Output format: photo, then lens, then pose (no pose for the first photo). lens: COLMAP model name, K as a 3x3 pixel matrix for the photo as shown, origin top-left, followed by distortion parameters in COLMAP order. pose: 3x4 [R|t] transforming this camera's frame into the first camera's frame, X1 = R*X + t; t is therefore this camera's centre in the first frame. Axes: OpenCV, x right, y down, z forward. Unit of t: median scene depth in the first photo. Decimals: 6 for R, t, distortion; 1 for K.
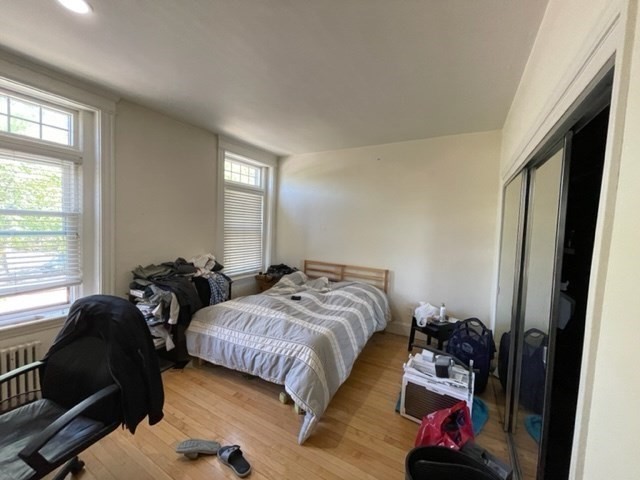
lens RADIAL K [[256.8, 0, 320.4], [0, 256.8, 240.9], [0, 0, 1]] dist [-0.002645, -0.000608]
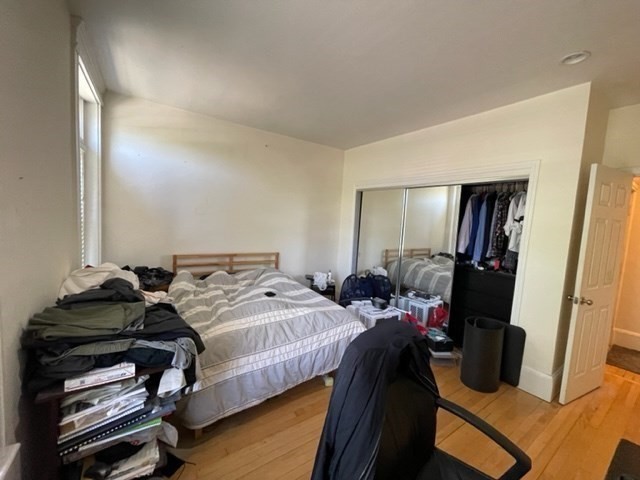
lens RADIAL K [[256.8, 0, 320.7], [0, 256.8, 240.1], [0, 0, 1]] dist [-0.002645, -0.000608]
pose [[0.451384, -0.084843, 0.888287, -0.773973], [0.008781, 0.995844, 0.090654, -0.045431], [-0.892286, -0.033119, 0.450253, 0.426539]]
